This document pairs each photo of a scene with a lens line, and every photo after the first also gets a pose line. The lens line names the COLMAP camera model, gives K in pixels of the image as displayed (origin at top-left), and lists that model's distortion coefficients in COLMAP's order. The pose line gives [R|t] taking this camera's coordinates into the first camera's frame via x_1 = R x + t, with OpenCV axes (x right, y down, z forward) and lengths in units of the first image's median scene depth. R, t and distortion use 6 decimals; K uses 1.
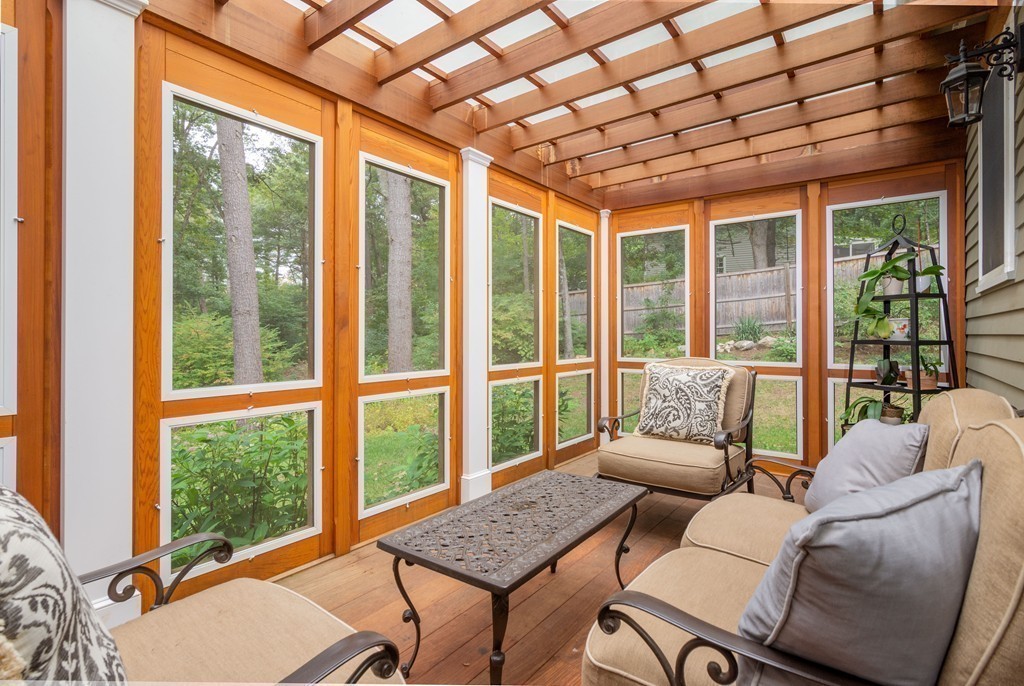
lens RADIAL K [[492.4, 0, 511.7], [0, 492.4, 337.7], [0, 0, 1]] dist [0.001329, 0.000095]
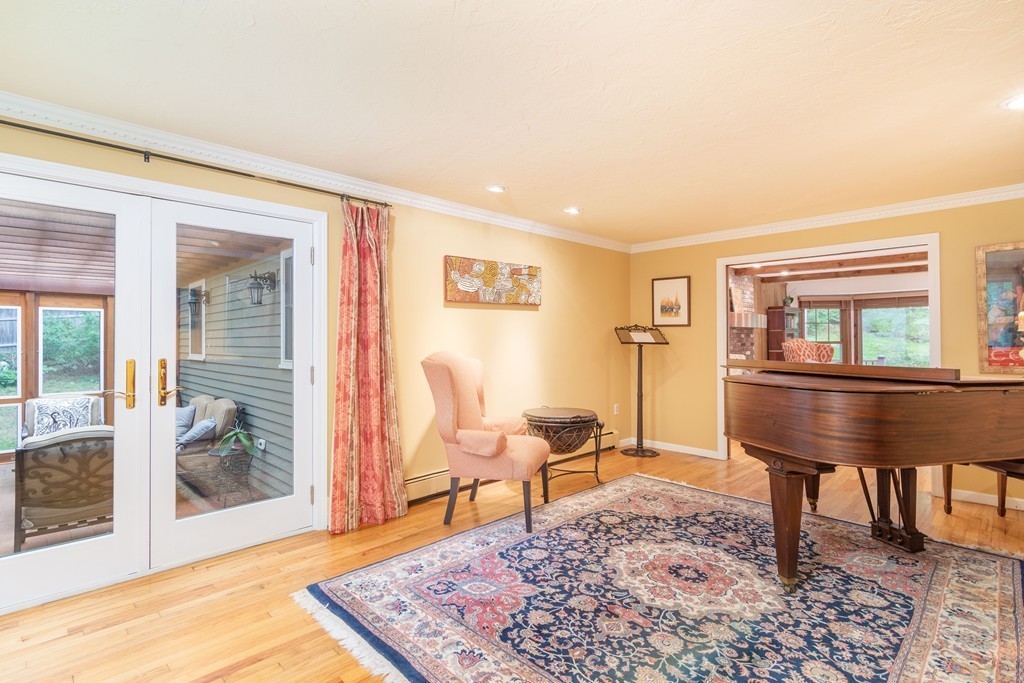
lens RADIAL K [[492.4, 0, 511.1], [0, 492.4, 339.3], [0, 0, 1]] dist [0.001329, 0.000095]
pose [[0.143636, 0.002190, 0.989628, -1.027198], [0.011600, 0.999925, -0.003896, -0.115348], [-0.989563, 0.012039, 0.143600, -0.794038]]
